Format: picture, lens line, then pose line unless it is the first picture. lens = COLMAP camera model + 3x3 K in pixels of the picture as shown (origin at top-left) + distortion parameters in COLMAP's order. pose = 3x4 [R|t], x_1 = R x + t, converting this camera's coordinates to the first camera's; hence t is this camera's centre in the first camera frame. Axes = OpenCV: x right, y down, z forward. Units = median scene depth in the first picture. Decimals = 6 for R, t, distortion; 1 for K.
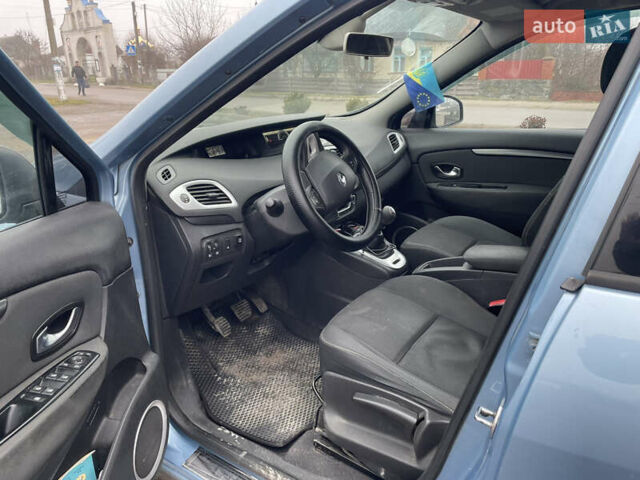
lens RADIAL K [[488.7, 0, 320.0], [0, 488.7, 240.0], [0, 0, 1]] dist [0.077028, -0.093911]
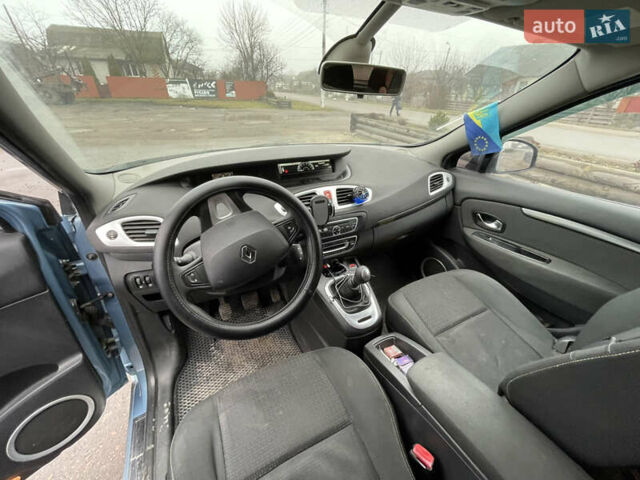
lens RADIAL K [[260.6, 0, 320.0], [0, 260.6, 240.0], [0, 0, 1]] dist [-0.001441, -0.000452]
pose [[0.873685, 0.272484, -0.403023, 0.195732], [-0.194448, 0.954966, 0.224122, -0.164582], [0.445943, -0.117445, 0.887323, 0.408147]]
